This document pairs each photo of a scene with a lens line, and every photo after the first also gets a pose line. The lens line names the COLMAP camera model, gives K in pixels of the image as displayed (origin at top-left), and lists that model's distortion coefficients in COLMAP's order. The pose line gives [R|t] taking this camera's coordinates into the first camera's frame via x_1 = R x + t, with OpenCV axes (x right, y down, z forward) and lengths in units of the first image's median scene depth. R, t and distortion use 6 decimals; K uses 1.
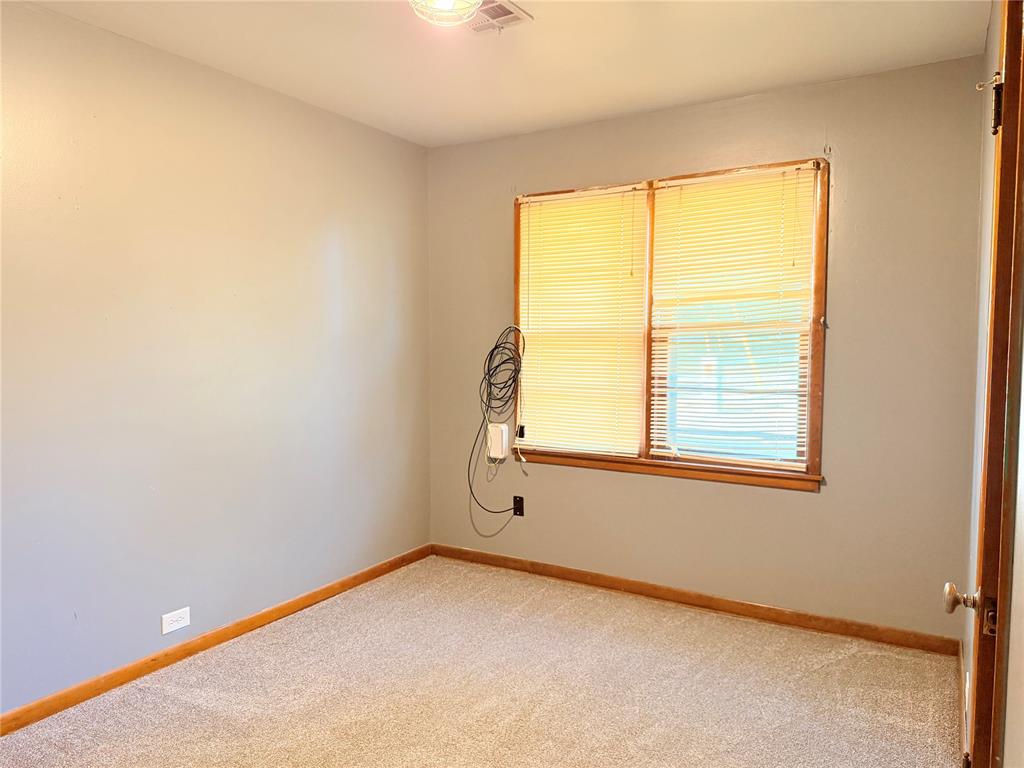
lens RADIAL K [[713.4, 0, 513.4], [0, 713.4, 385.6], [0, 0, 1]] dist [0.056318, -0.082898]
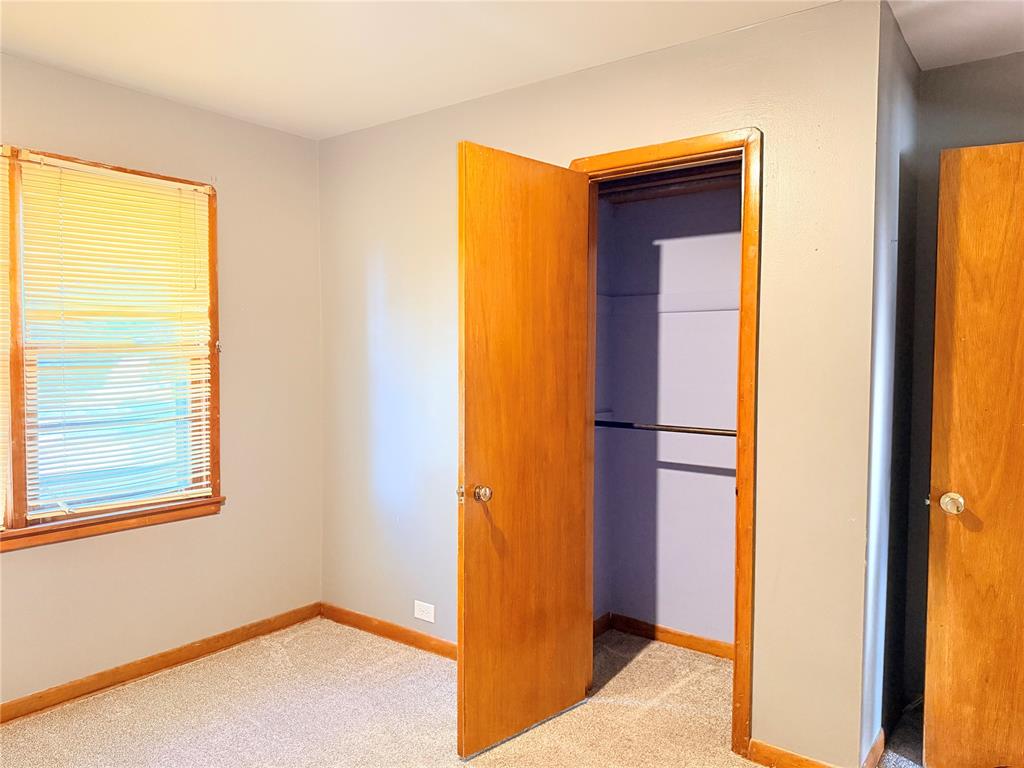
lens RADIAL K [[713.4, 0, 513.8], [0, 713.4, 384.0], [0, 0, 1]] dist [0.056318, -0.082898]
pose [[0.111109, -0.036086, 0.993153, -0.528891], [0.056907, 0.997932, 0.029893, -0.040063], [-0.992178, 0.053196, 0.112932, 0.458708]]
